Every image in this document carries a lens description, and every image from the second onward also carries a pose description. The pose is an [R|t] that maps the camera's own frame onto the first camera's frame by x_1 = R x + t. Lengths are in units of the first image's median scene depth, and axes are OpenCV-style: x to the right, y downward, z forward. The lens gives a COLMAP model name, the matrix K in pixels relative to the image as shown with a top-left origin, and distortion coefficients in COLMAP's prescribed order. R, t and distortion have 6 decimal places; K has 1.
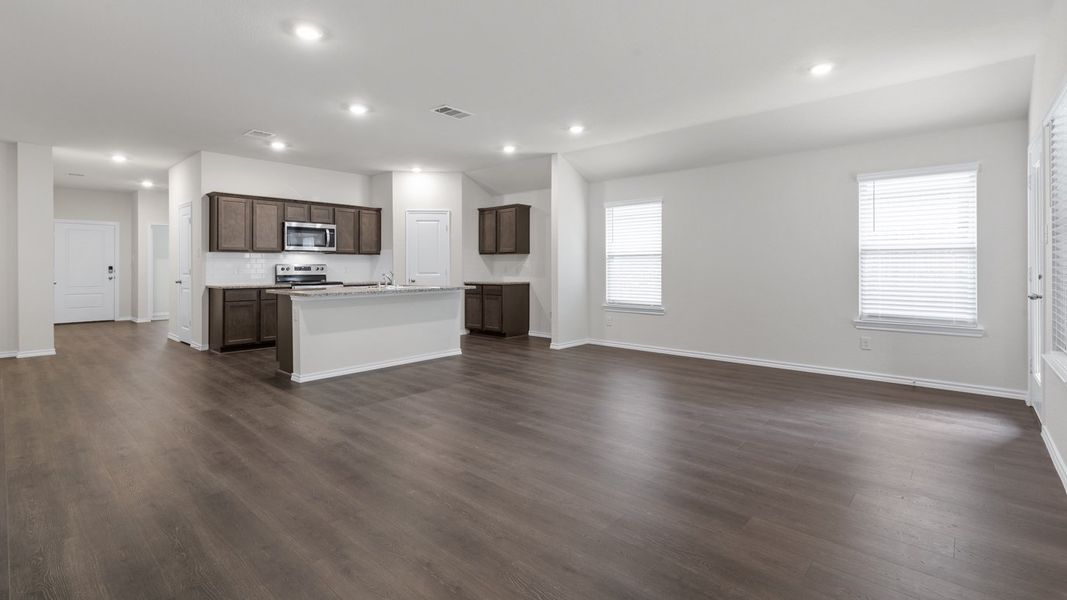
lens RADIAL K [[478.8, 0, 538.1], [0, 478.8, 264.0], [0, 0, 1]] dist [0.007274, -0.000707]
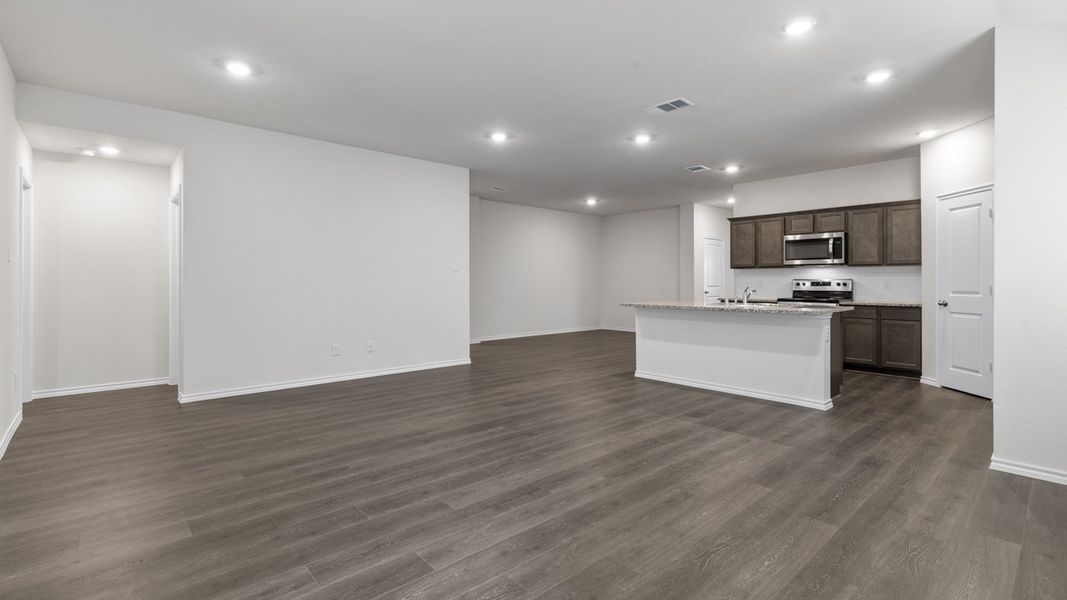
lens RADIAL K [[478.8, 0, 531.0], [0, 478.8, 279.0], [0, 0, 1]] dist [0.007274, -0.000707]
pose [[-0.110860, -0.004948, -0.993824, 0.493175], [0.004542, 0.999975, -0.005486, 0.002588], [0.993826, -0.005122, -0.110834, 0.574642]]
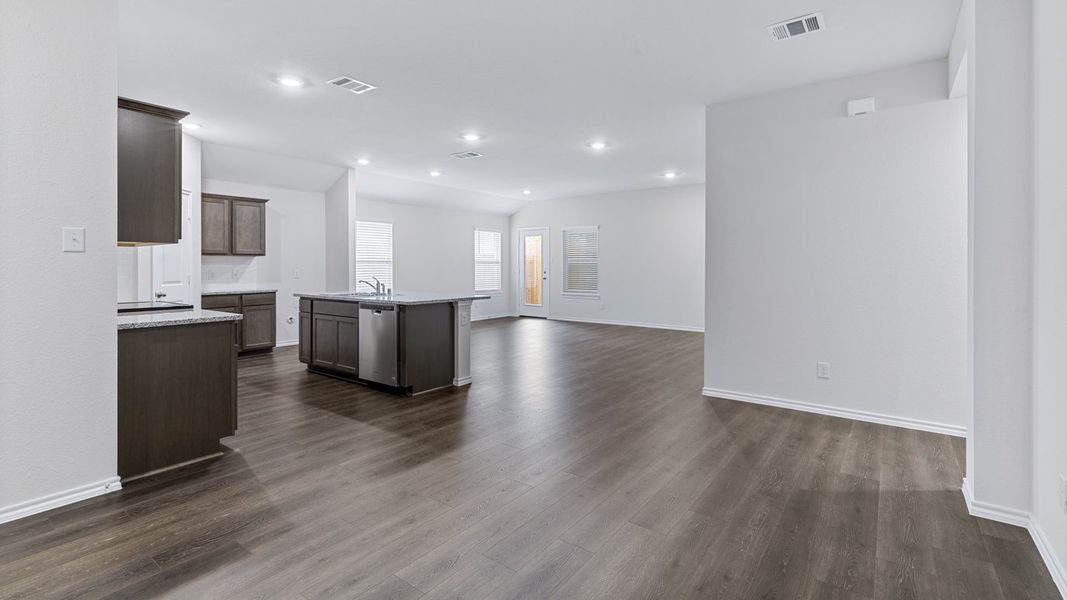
lens RADIAL K [[478.8, 0, 534.8], [0, 478.8, 262.3], [0, 0, 1]] dist [0.007274, -0.000707]
pose [[-0.088389, 0.008180, 0.996052, -1.029535], [-0.004772, 0.999951, -0.008636, -0.005531], [-0.996075, -0.005517, -0.088346, 0.629880]]
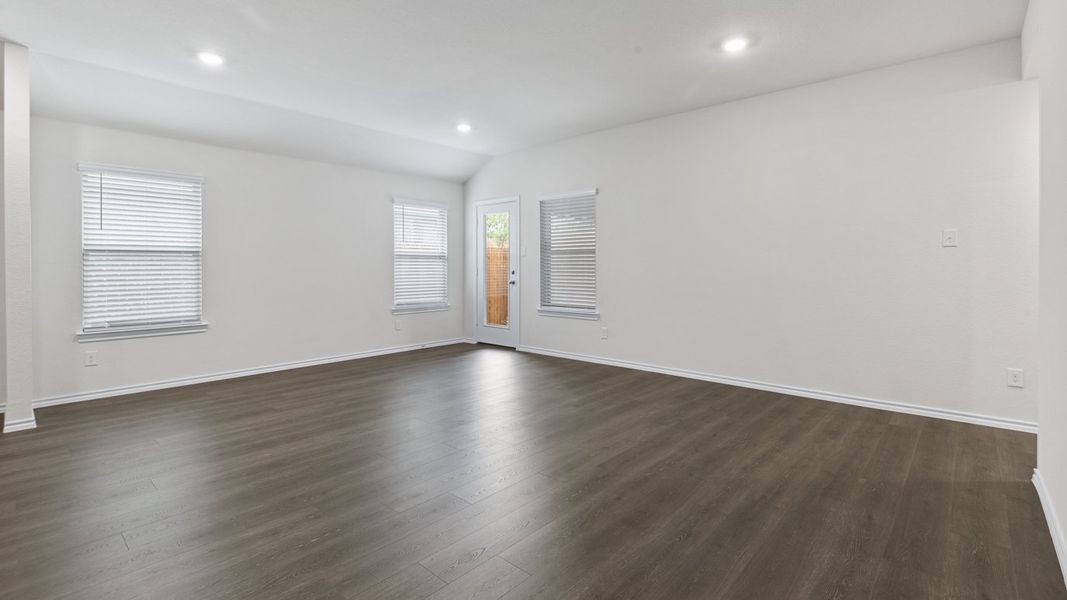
lens RADIAL K [[478.8, 0, 532.1], [0, 478.8, 265.7], [0, 0, 1]] dist [0.007274, -0.000707]
pose [[0.012821, 0.003525, 0.999912, -0.435517], [-0.001371, 0.999993, -0.003508, 0.002828], [-0.999917, -0.001326, 0.012826, 0.415795]]
